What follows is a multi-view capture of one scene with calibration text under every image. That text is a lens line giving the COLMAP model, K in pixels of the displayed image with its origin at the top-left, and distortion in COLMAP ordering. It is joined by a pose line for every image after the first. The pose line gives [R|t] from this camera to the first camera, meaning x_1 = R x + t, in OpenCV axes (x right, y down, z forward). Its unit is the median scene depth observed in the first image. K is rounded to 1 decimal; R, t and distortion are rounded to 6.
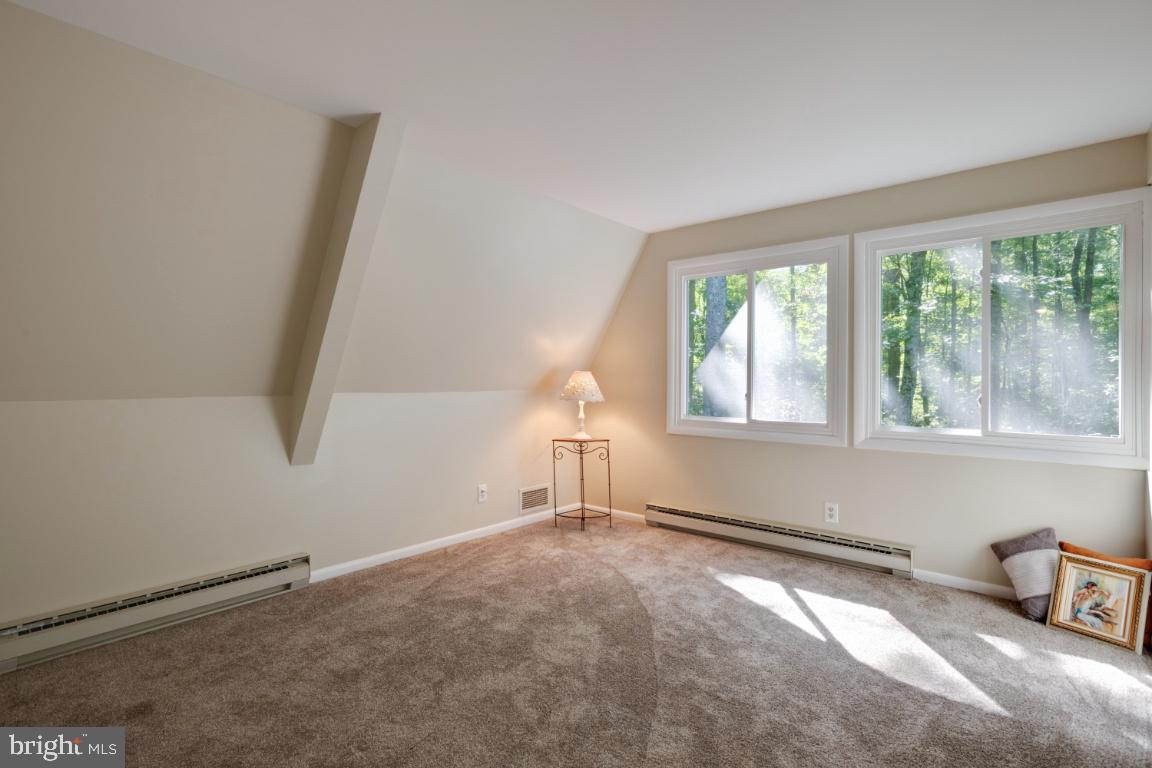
lens RADIAL K [[557.3, 0, 569.0], [0, 557.3, 380.3], [0, 0, 1]] dist [0.000970, 0.000073]
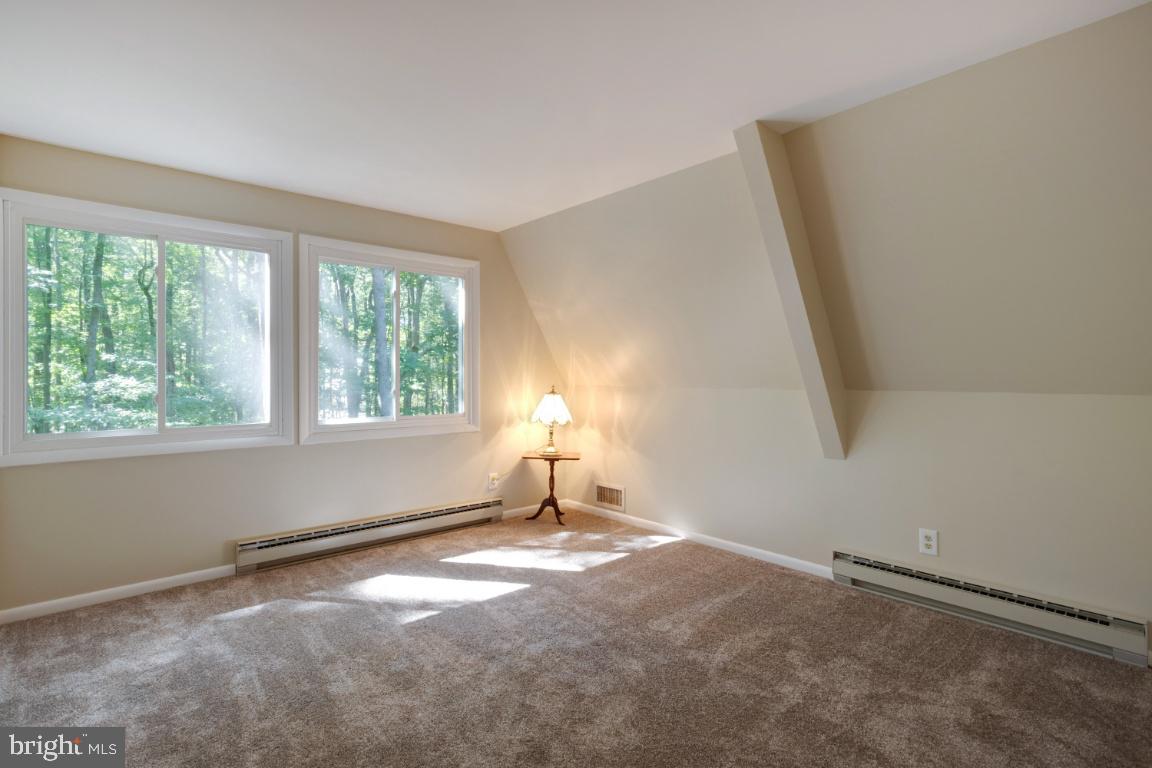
lens RADIAL K [[557.3, 0, 569.0], [0, 557.3, 380.3], [0, 0, 1]] dist [0.000970, 0.000073]
pose [[0.122245, -0.010375, 0.992446, -0.495002], [0.004769, 0.999940, 0.009866, -0.003030], [-0.992489, 0.003527, 0.122287, 0.439964]]
